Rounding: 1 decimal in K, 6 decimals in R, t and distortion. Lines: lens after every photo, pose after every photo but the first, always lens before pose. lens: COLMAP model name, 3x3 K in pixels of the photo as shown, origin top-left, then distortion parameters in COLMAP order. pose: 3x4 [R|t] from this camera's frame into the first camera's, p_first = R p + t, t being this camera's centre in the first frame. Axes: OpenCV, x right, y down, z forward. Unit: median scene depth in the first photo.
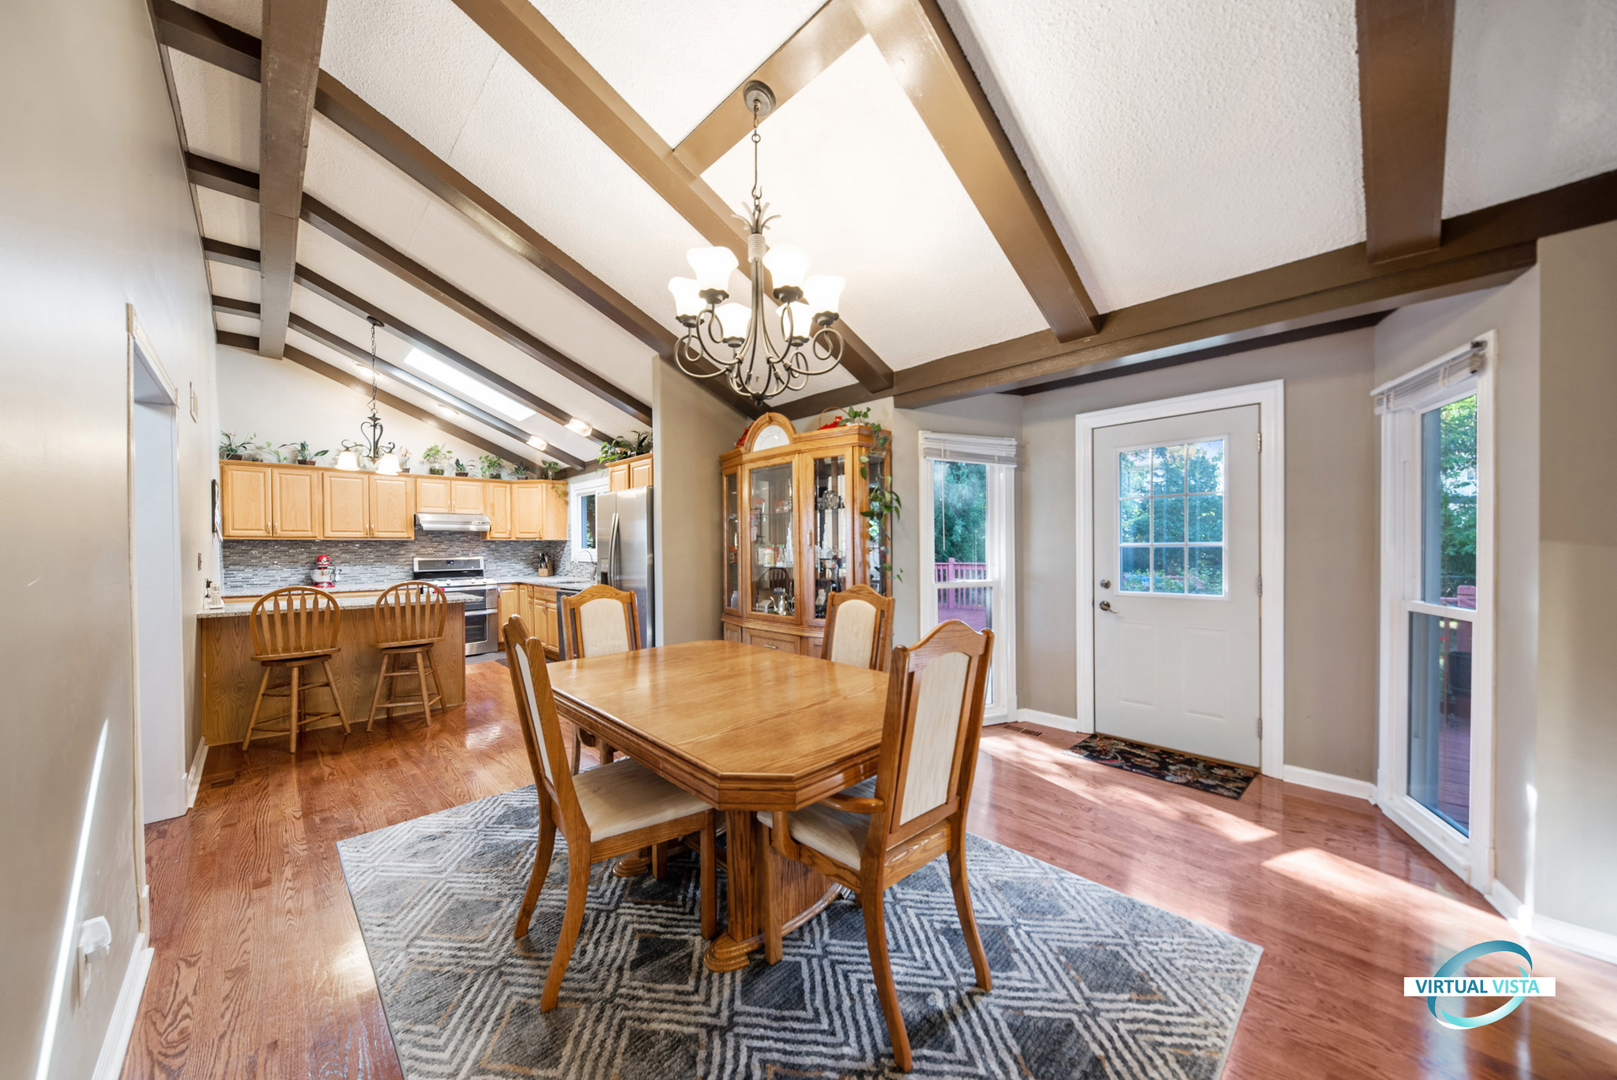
lens RADIAL K [[579.0, 0, 823.5], [0, 579.0, 553.1], [0, 0, 1]] dist [0.003490, -0.003243]
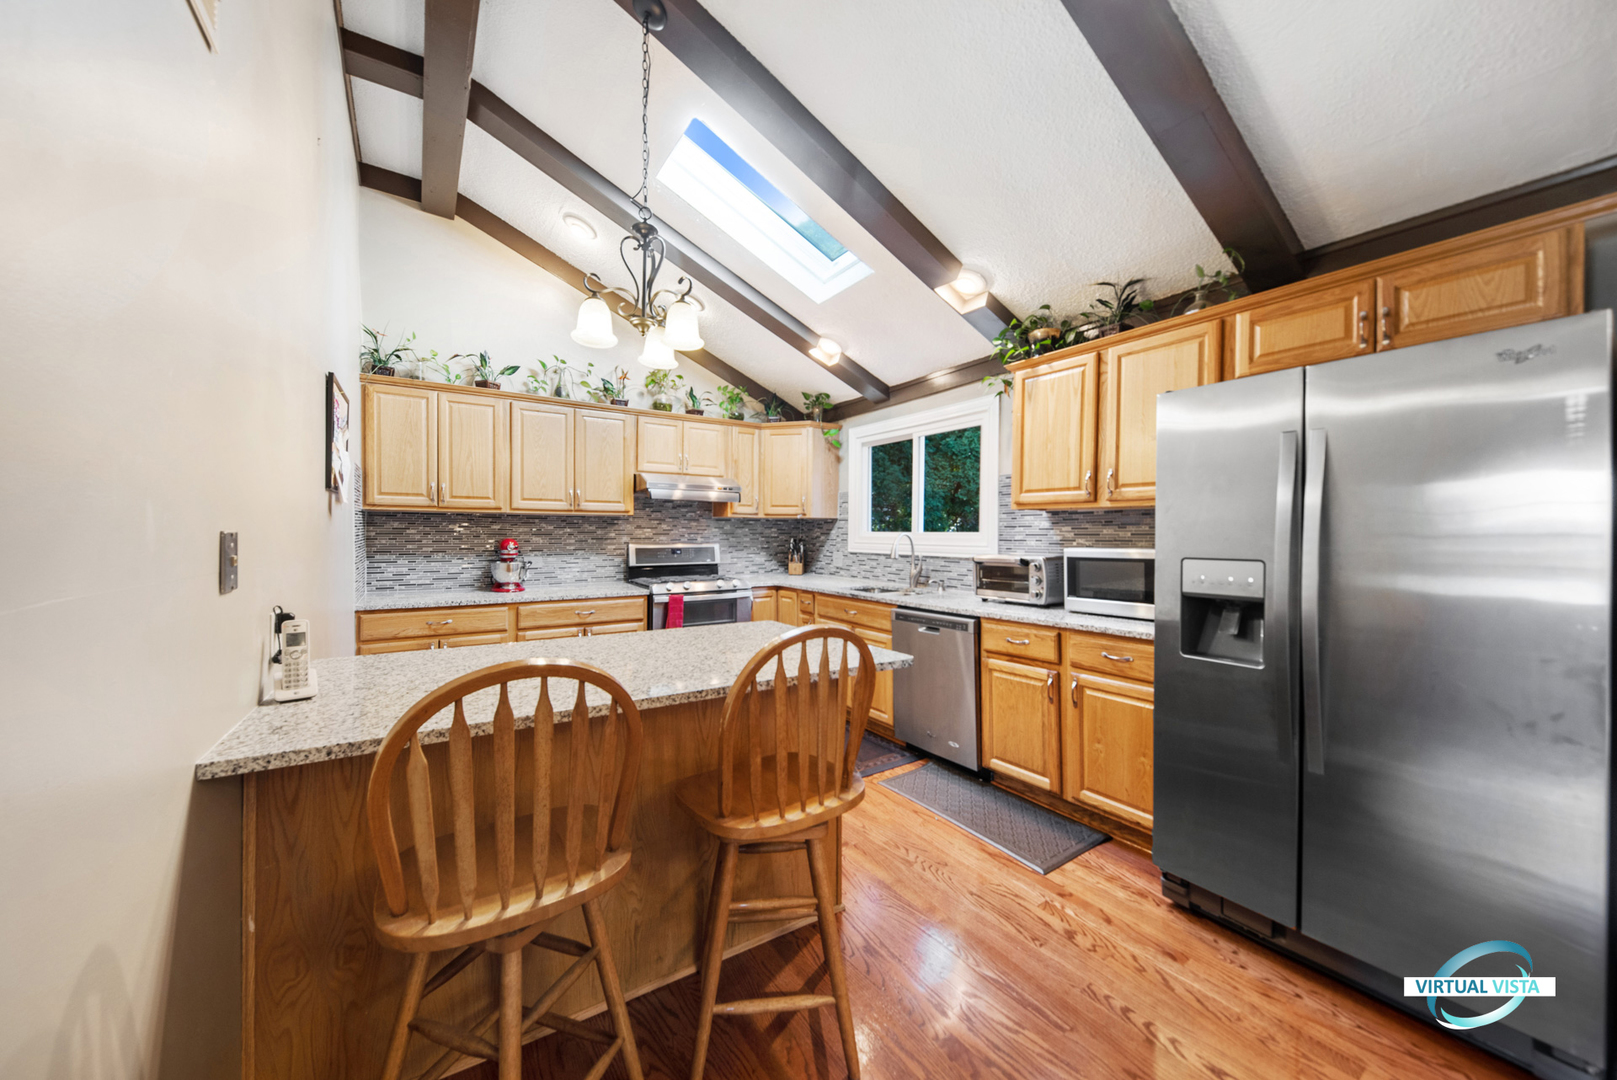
lens RADIAL K [[579.0, 0, 801.4], [0, 579.0, 540.9], [0, 0, 1]] dist [0.003490, -0.003243]
pose [[0.981608, 0.014030, -0.190391, -0.876268], [-0.013188, 0.999897, 0.005686, -0.002416], [0.190451, -0.003070, 0.981692, 0.905863]]
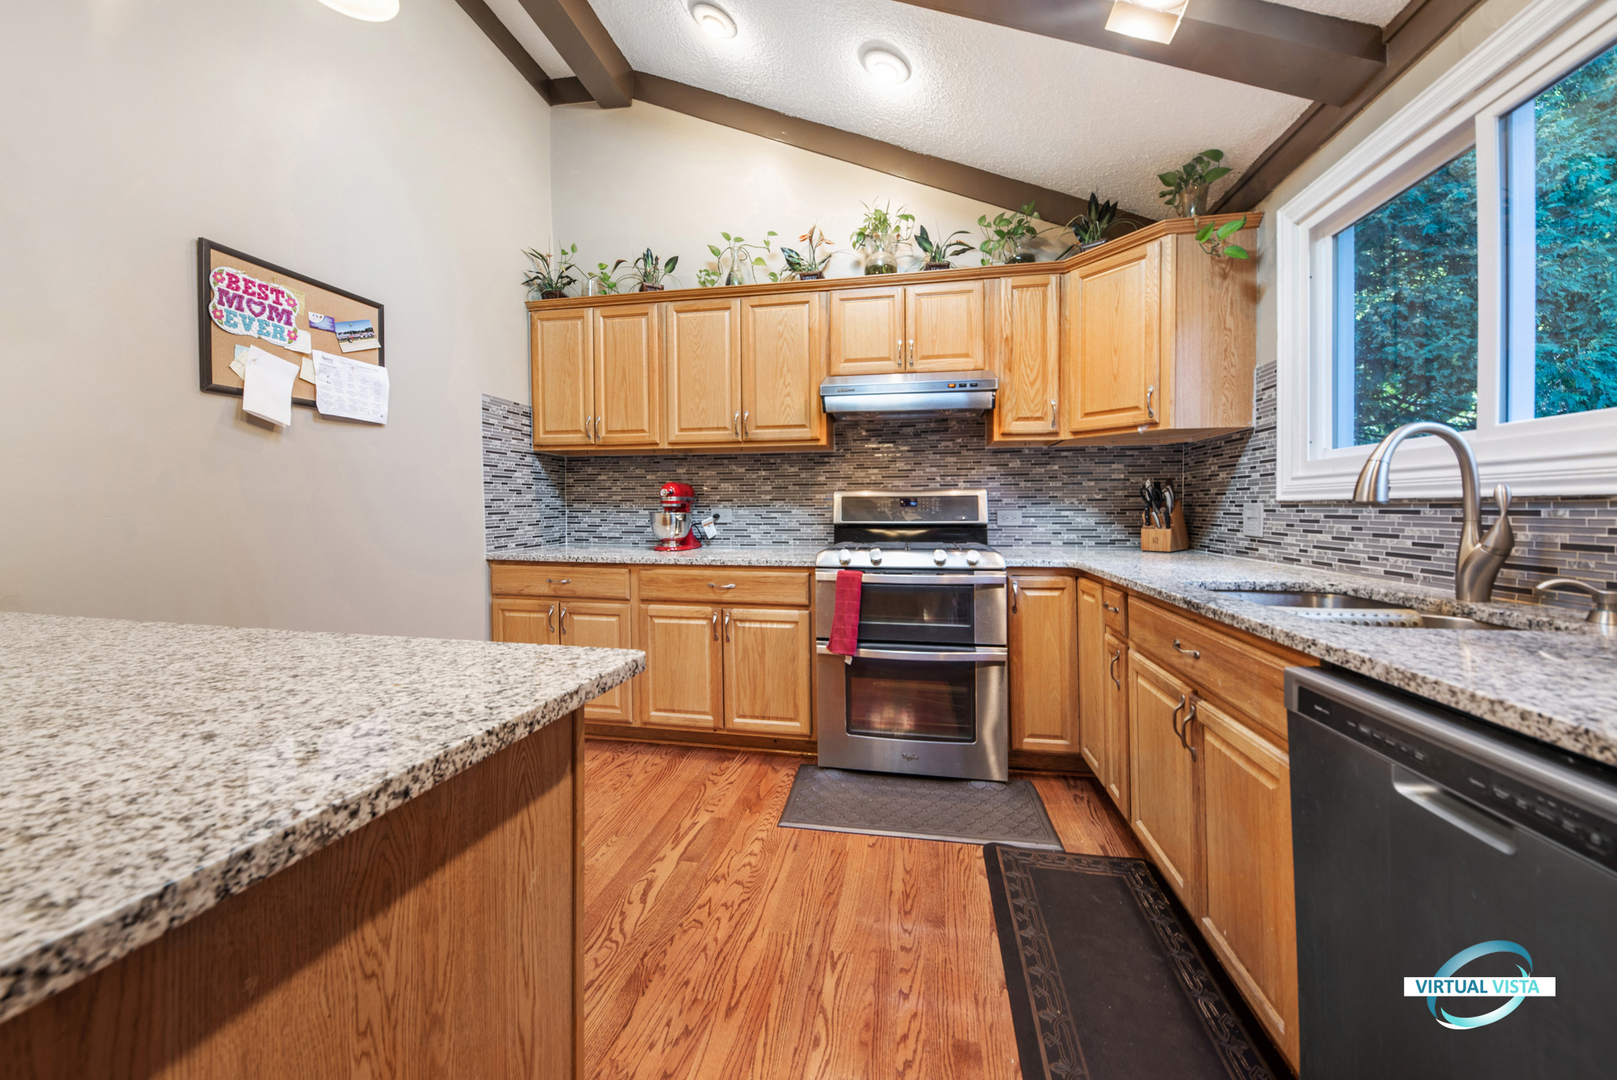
lens RADIAL K [[579.0, 0, 798.2], [0, 579.0, 513.9], [0, 0, 1]] dist [0.003490, -0.003243]
pose [[0.563235, 0.013616, -0.826185, -0.811573], [-0.012661, 0.999889, 0.007847, 0.048003], [0.826200, 0.006041, 0.563345, 1.608262]]
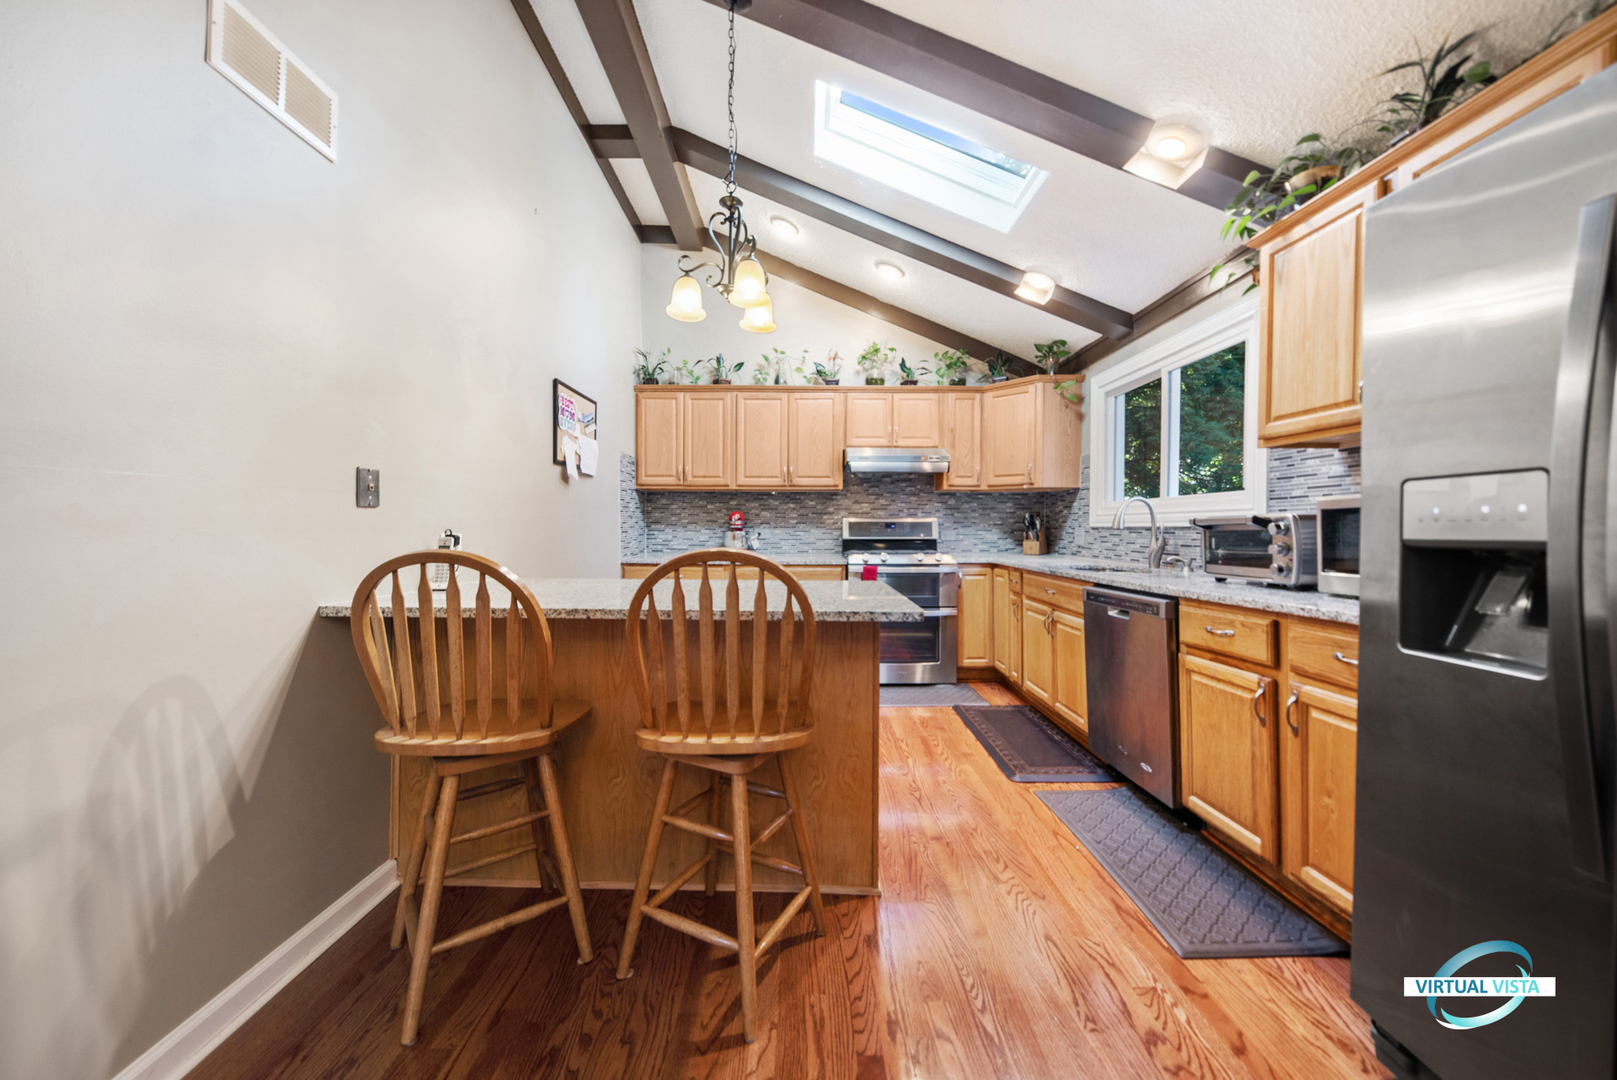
lens RADIAL K [[579.0, 0, 793.5], [0, 579.0, 537.3], [0, 0, 1]] dist [0.003490, -0.003243]
pose [[0.708368, 0.020621, -0.705542, -0.615601], [-0.015651, 0.999786, 0.013507, 0.048356], [0.705670, 0.001474, 0.708539, 1.074545]]
